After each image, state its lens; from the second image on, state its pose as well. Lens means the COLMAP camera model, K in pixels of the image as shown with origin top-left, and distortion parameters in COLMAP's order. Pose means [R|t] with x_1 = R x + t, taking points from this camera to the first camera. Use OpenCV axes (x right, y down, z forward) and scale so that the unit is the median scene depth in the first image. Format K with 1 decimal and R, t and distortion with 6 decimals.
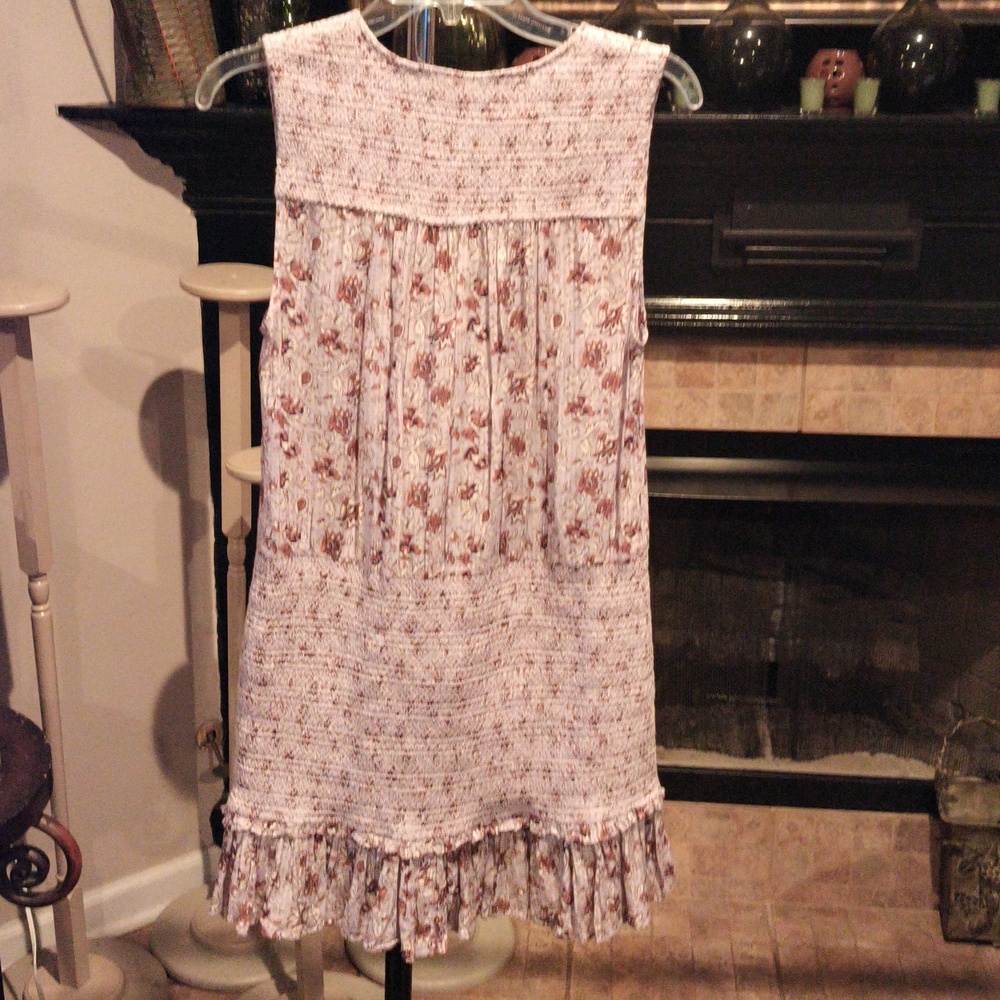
lens RADIAL K [[1548.2, 0, 487.7], [0, 1548.2, 483.4], [0, 0, 1]] dist [0.268304, -1.029058]
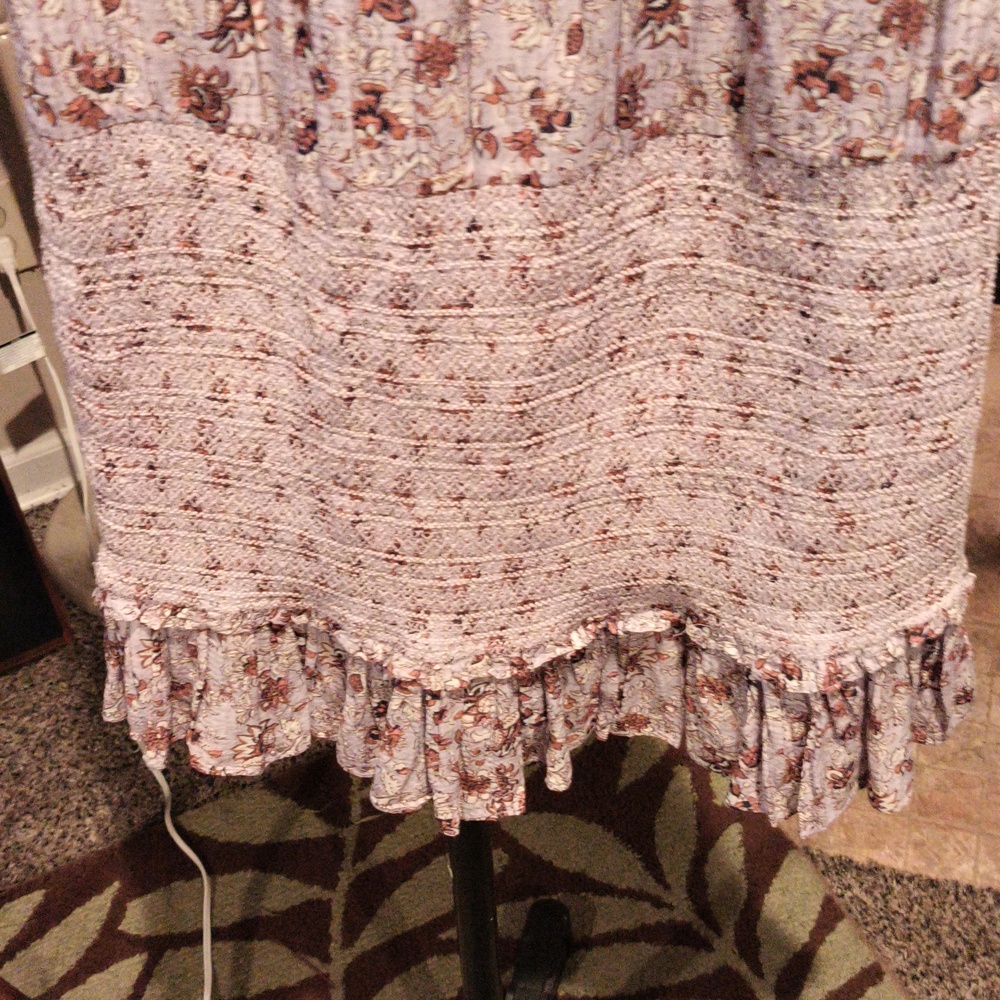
lens RADIAL K [[1509.6, 0, 499.6], [0, 1509.6, 484.0], [0, 0, 1]] dist [0.247449, -0.906879]
pose [[0.980549, 0.079293, -0.179547, 0.116635], [0.013531, 0.885281, 0.464860, -0.116695], [0.195809, -0.458247, 0.866988, 1.293328]]
